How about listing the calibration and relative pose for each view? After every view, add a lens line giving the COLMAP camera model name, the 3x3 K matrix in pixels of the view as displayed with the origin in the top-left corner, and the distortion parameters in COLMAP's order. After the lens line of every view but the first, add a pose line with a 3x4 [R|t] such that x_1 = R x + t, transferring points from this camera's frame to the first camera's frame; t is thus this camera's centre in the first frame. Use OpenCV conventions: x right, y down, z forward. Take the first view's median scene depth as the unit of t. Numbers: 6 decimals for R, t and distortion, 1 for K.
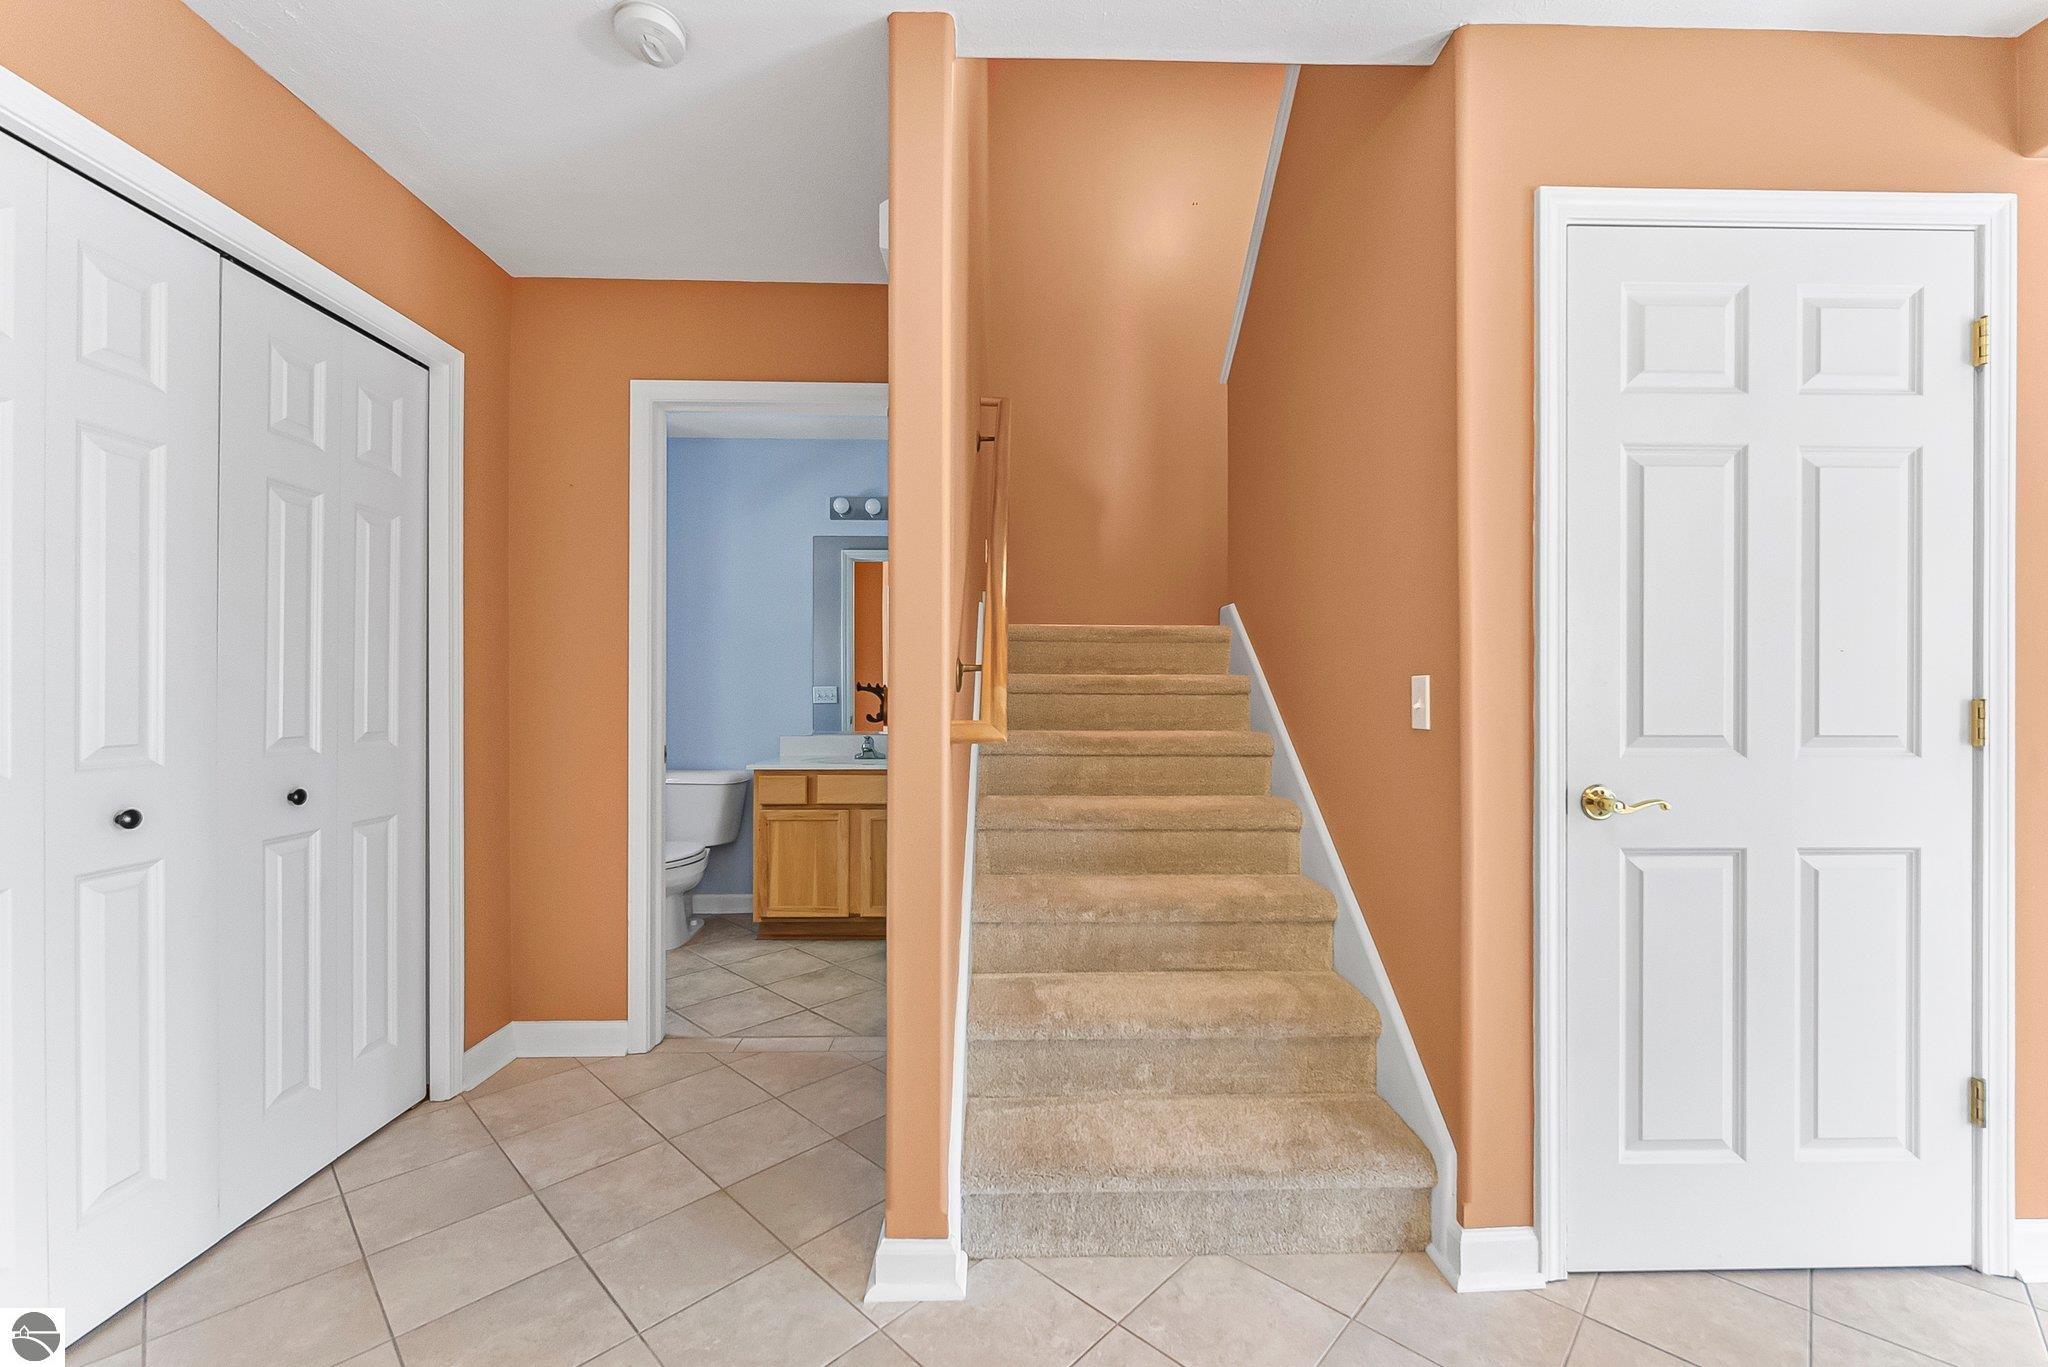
lens RADIAL K [[838.9, 0, 1024.0], [0, 838.9, 683.5], [0, 0, 1]] dist [-0.000143, -0.000078]
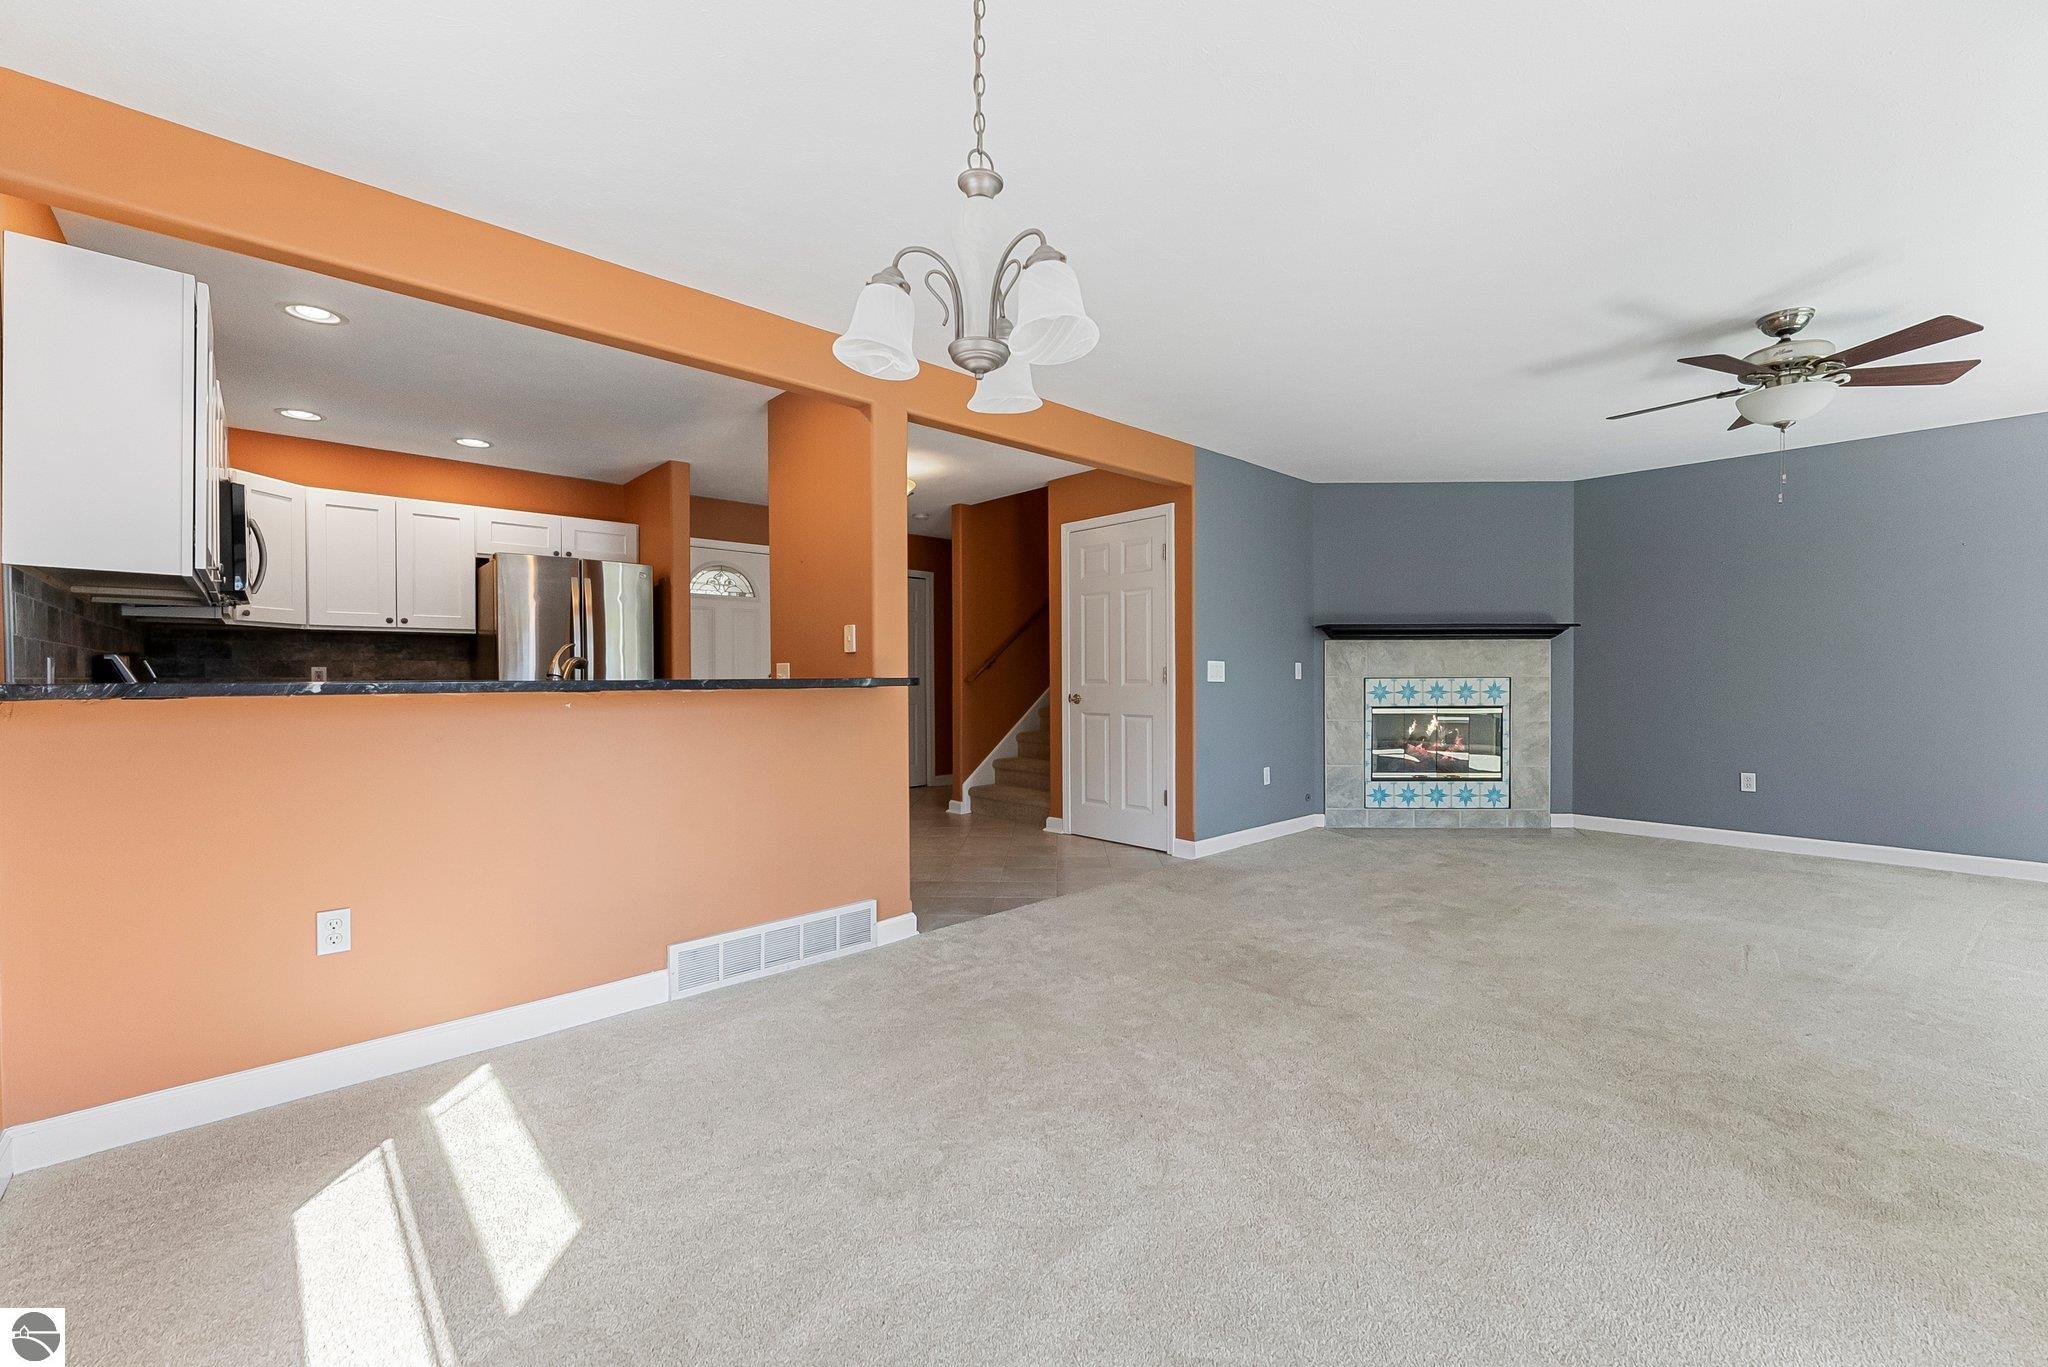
lens RADIAL K [[820.8, 0, 1037.8], [0, 820.8, 681.0], [0, 0, 1]] dist [-0.003643, 0.000013]
pose [[0.669724, 0.003303, -0.742603, 3.096489], [0.003792, 0.999962, 0.007867, 0.039727], [0.742600, -0.008085, 0.669686, -1.388616]]
